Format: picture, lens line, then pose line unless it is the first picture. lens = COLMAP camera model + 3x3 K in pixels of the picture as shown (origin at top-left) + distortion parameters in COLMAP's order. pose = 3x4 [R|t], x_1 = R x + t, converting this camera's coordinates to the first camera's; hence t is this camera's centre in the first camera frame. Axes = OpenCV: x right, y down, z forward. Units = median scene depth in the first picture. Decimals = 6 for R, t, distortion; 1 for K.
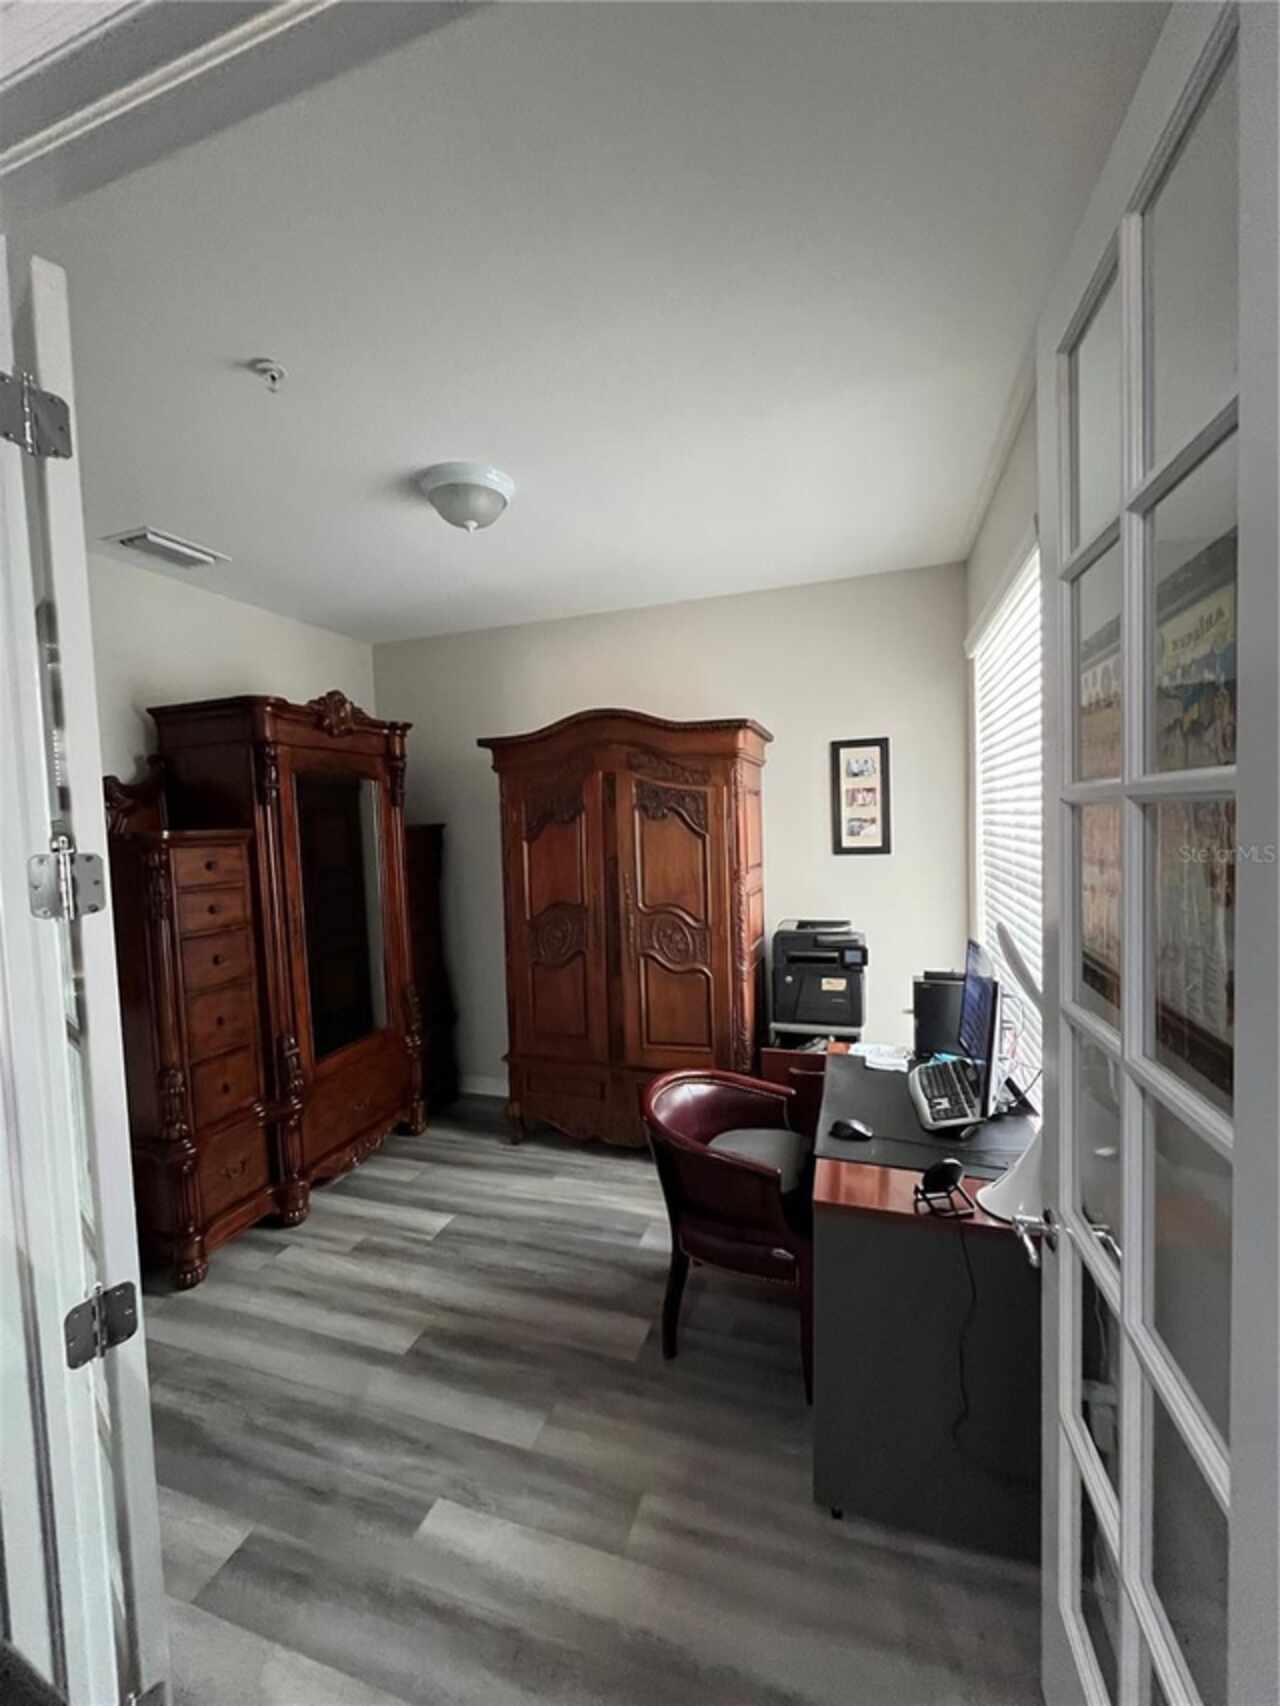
lens RADIAL K [[688.7, 0, 631.7], [0, 688.7, 853.8], [0, 0, 1]] dist [-0.004262, -0.000593]
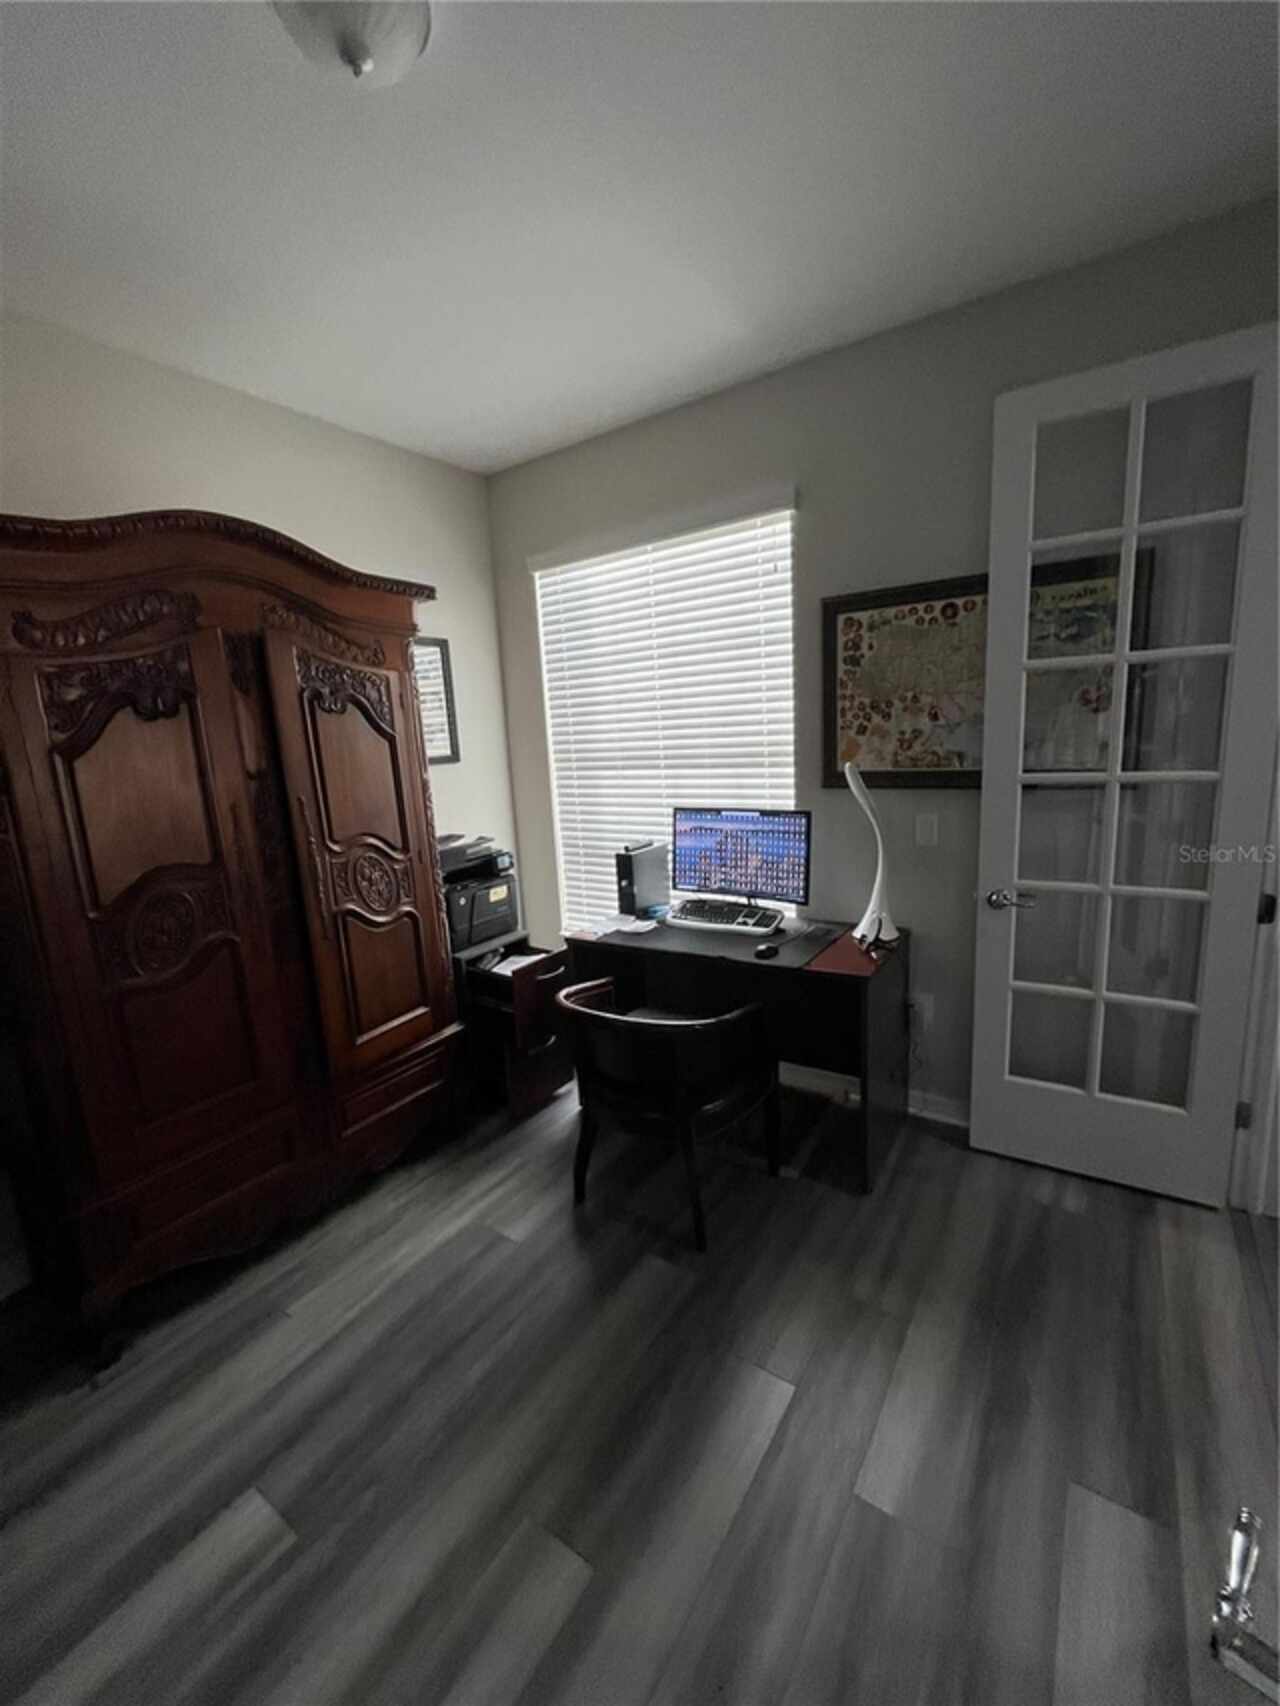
lens RADIAL K [[688.7, 0, 637.8], [0, 688.7, 856.6], [0, 0, 1]] dist [-0.004262, -0.000593]
pose [[0.266134, -0.152635, 0.951775, -0.560010], [0.092916, 0.986848, 0.132278, 0.029256], [-0.959448, 0.053231, 0.276816, 0.539042]]
